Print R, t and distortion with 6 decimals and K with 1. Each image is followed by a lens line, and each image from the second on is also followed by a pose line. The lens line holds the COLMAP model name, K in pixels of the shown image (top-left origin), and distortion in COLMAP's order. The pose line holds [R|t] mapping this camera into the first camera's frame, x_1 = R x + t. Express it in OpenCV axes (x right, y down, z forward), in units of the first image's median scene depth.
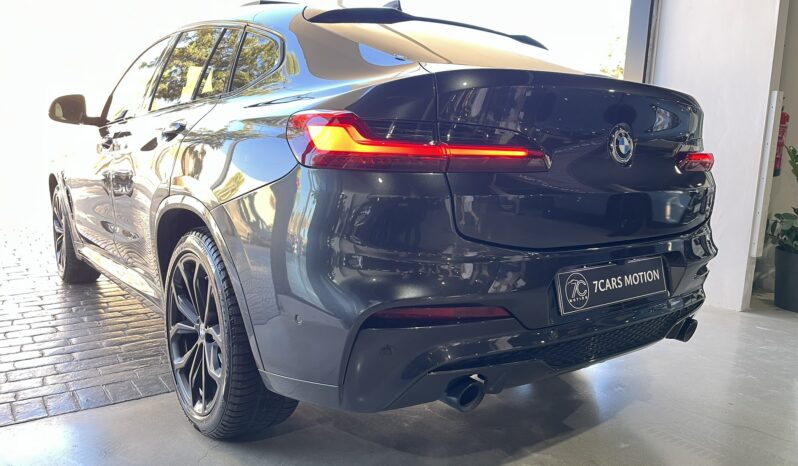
lens RADIAL K [[607.2, 0, 397.9], [0, 607.2, 236.7], [0, 0, 1]] dist [0.067198, -0.091377]
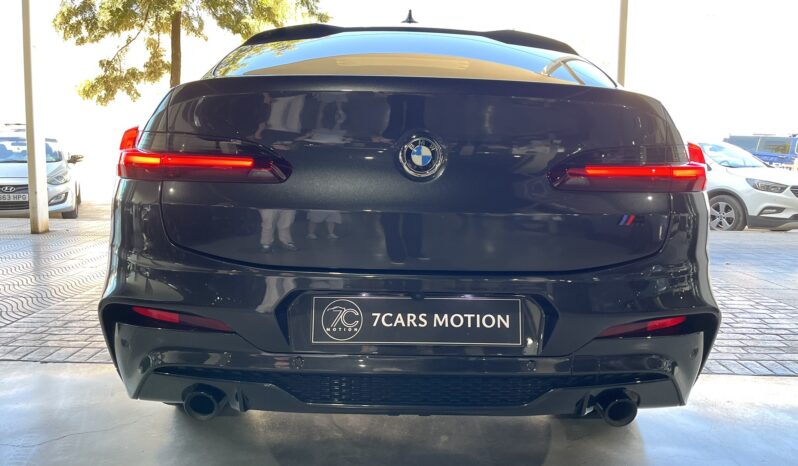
lens RADIAL K [[607.2, 0, 397.9], [0, 607.2, 236.7], [0, 0, 1]] dist [0.067198, -0.091377]
pose [[0.811775, 0.074257, -0.579230, 0.828442], [-0.087813, 0.996126, 0.004635, -0.040785], [0.577330, 0.047101, 0.815151, 0.312497]]
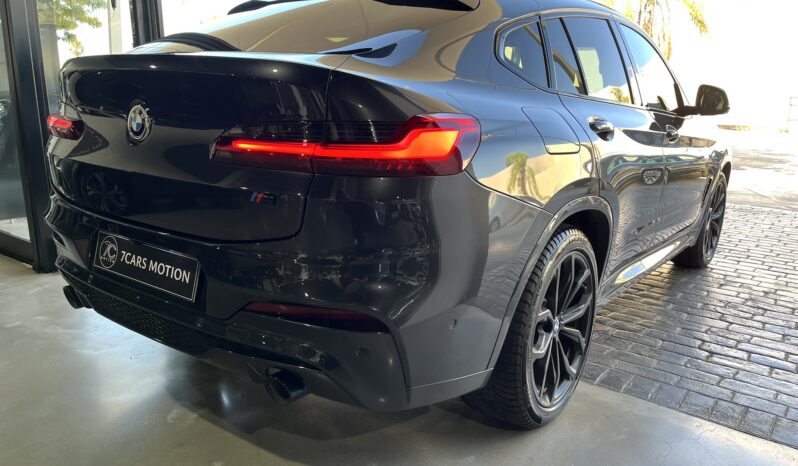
lens RADIAL K [[607.2, 0, 397.9], [0, 607.2, 236.7], [0, 0, 1]] dist [0.067198, -0.091377]
pose [[0.274787, 0.203420, -0.939741, 1.427661], [-0.167473, 0.972550, 0.161552, -0.199429], [0.946808, 0.112989, 0.301311, 1.116913]]
